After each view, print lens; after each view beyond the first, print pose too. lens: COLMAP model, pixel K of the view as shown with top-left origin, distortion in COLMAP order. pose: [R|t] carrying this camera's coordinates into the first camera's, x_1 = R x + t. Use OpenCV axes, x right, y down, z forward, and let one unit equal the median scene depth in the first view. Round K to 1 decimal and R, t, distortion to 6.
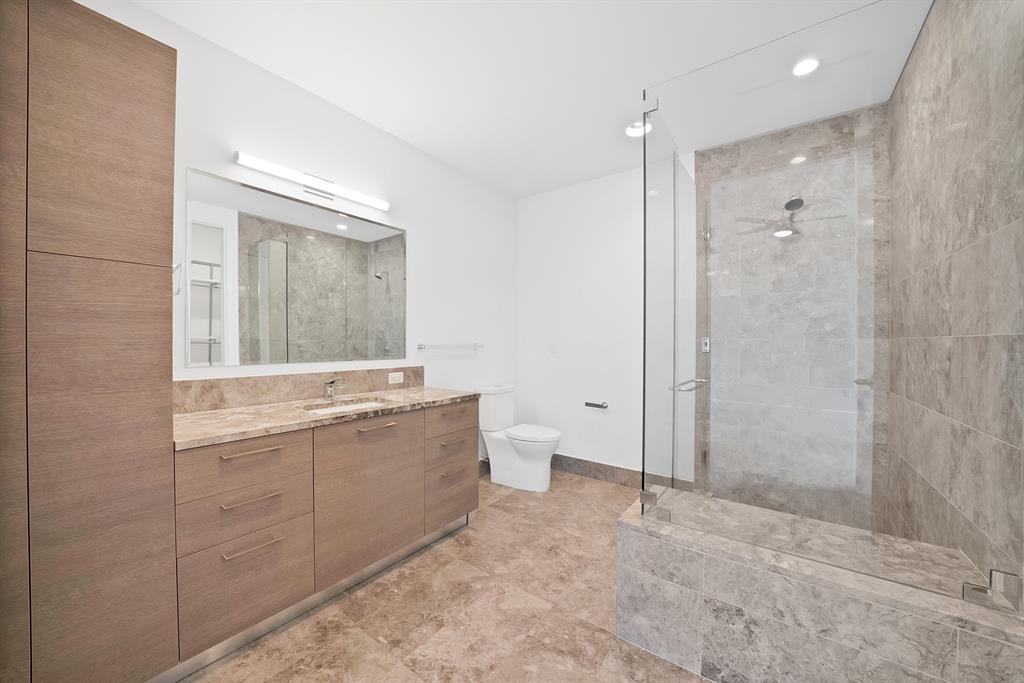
lens RADIAL K [[363.2, 0, 517.3], [0, 363.2, 342.7], [0, 0, 1]] dist [0.001536, 0.000079]
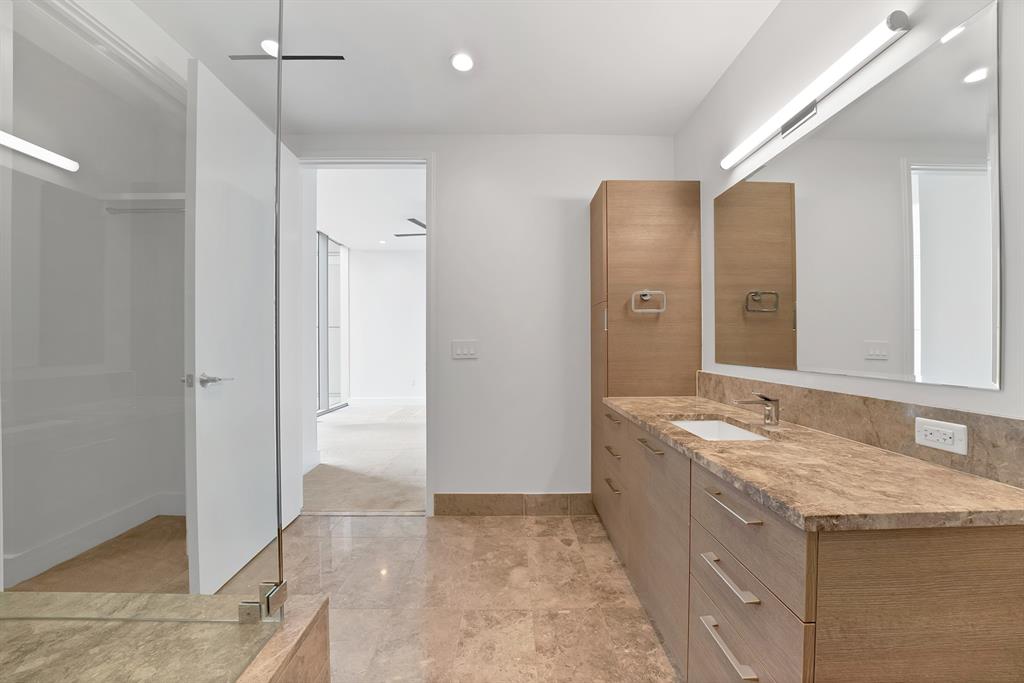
lens RADIAL K [[363.2, 0, 513.7], [0, 363.2, 344.8], [0, 0, 1]] dist [0.001536, 0.000079]
pose [[-0.789162, 0.002070, -0.614181, 0.397583], [0.001106, 0.999997, 0.001950, 0.004144], [0.614183, 0.000860, -0.789163, 1.656187]]
